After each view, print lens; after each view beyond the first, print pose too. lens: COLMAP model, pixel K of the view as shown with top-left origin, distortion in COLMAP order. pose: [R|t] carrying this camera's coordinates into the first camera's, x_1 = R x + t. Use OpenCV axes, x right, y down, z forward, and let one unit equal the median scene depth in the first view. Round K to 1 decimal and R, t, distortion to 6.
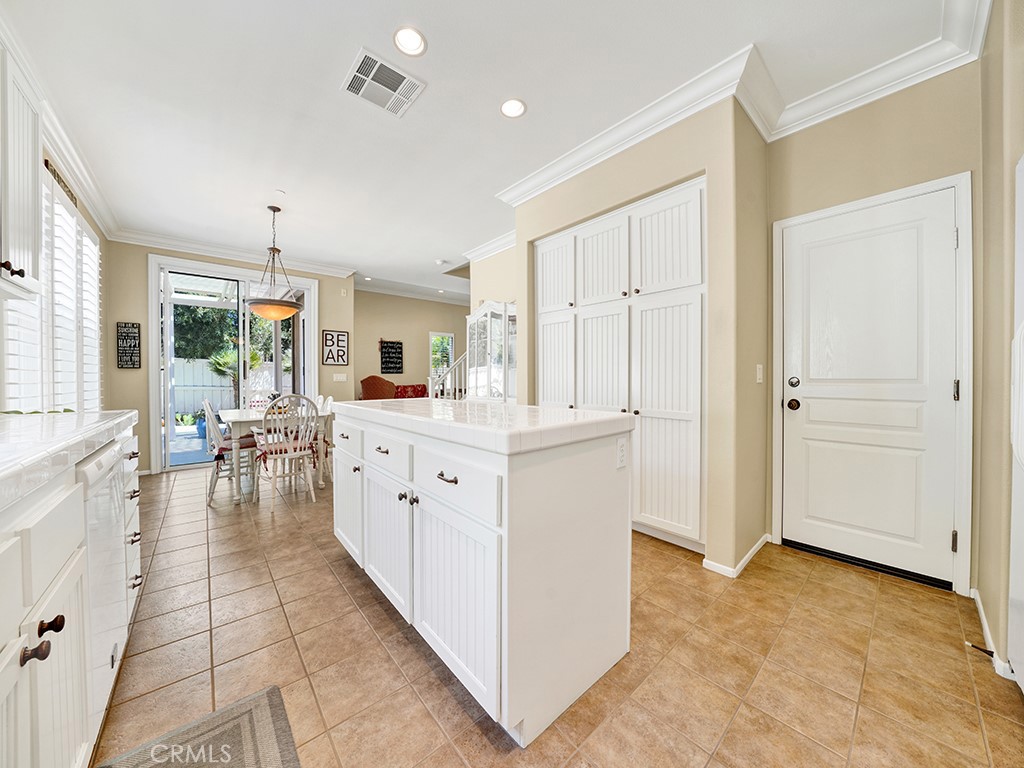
lens RADIAL K [[360.1, 0, 526.2], [0, 360.1, 382.9], [0, 0, 1]] dist [-0.019302, -0.000084]
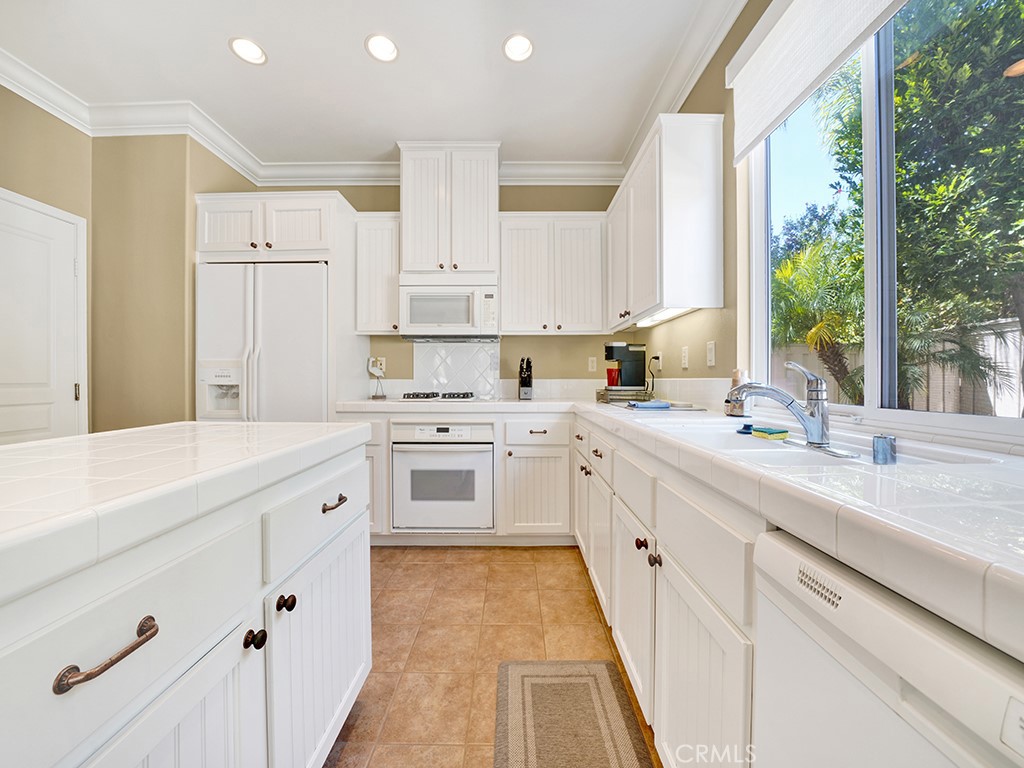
lens RADIAL K [[360.1, 0, 504.0], [0, 360.1, 384.3], [0, 0, 1]] dist [-0.019302, -0.000084]
pose [[-0.733373, 0.008824, 0.679770, -0.728395], [0.018436, 0.999806, 0.006911, 0.003626], [-0.679577, 0.017600, -0.733393, 0.965292]]
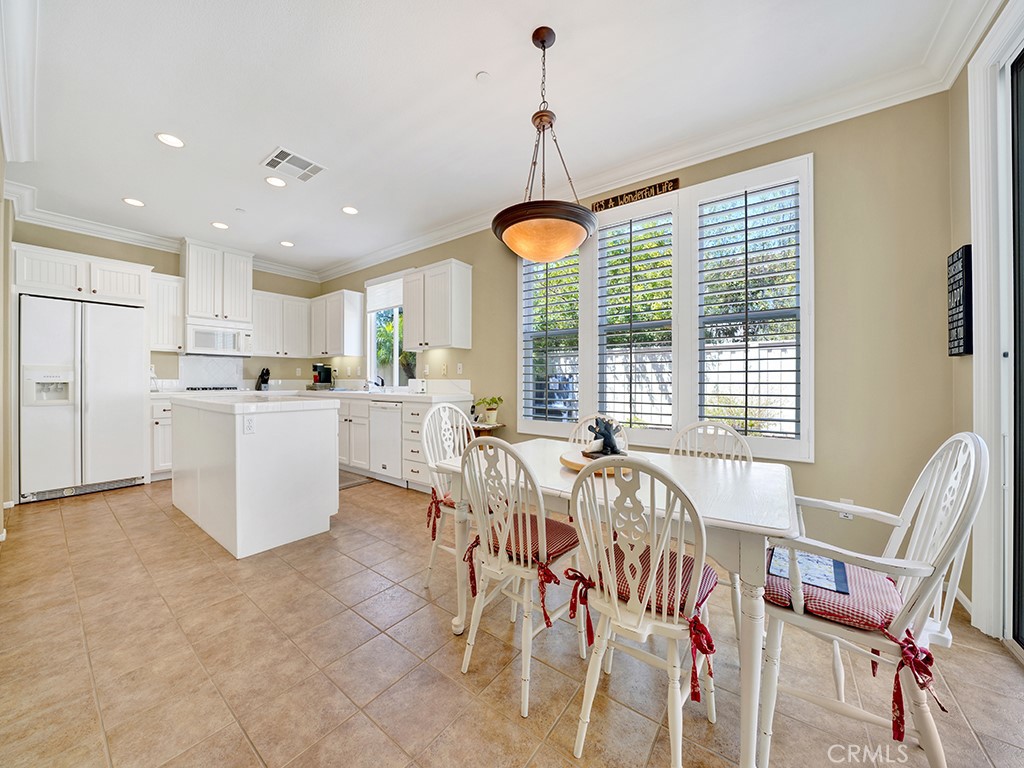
lens RADIAL K [[360.1, 0, 517.1], [0, 360.1, 378.2], [0, 0, 1]] dist [-0.019302, -0.000084]
pose [[-0.977935, 0.002786, -0.208890, -1.229718], [0.000514, 0.999940, 0.010926, -0.055974], [0.208908, 0.010578, -0.977878, 3.459079]]
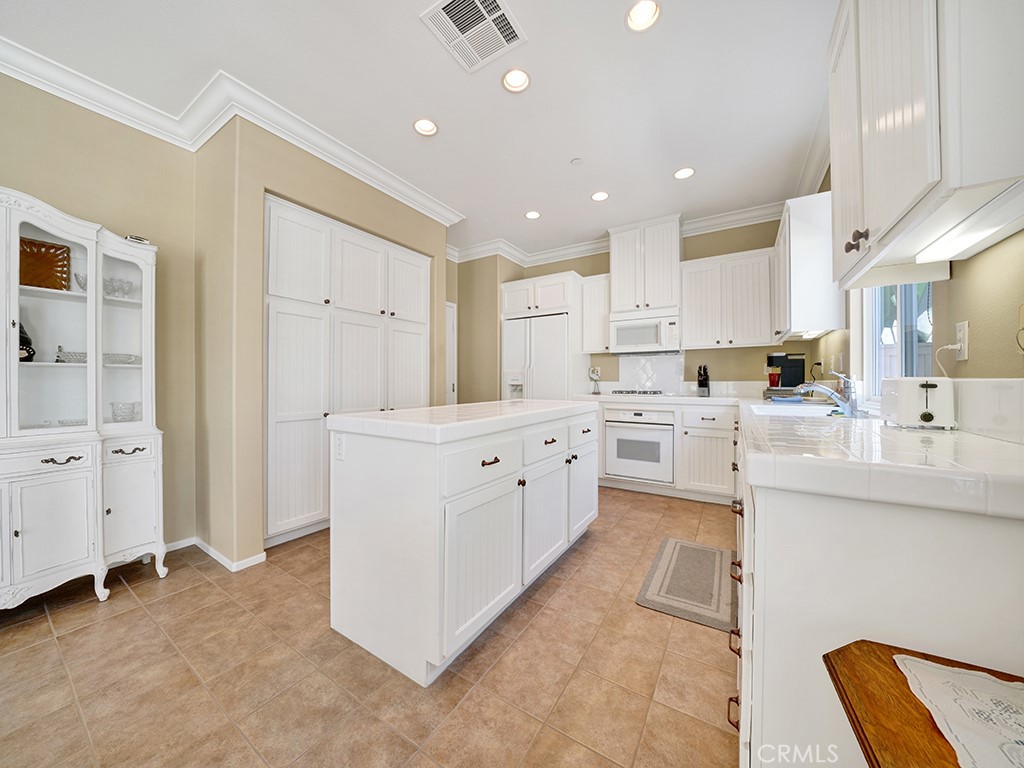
lens RADIAL K [[360.1, 0, 508.3], [0, 360.1, 379.7], [0, 0, 1]] dist [-0.019302, -0.000084]
pose [[-0.272707, 0.025059, 0.961771, -1.572123], [0.012161, 0.999671, -0.022599, 0.018929], [-0.962020, 0.005533, -0.272922, 1.507680]]
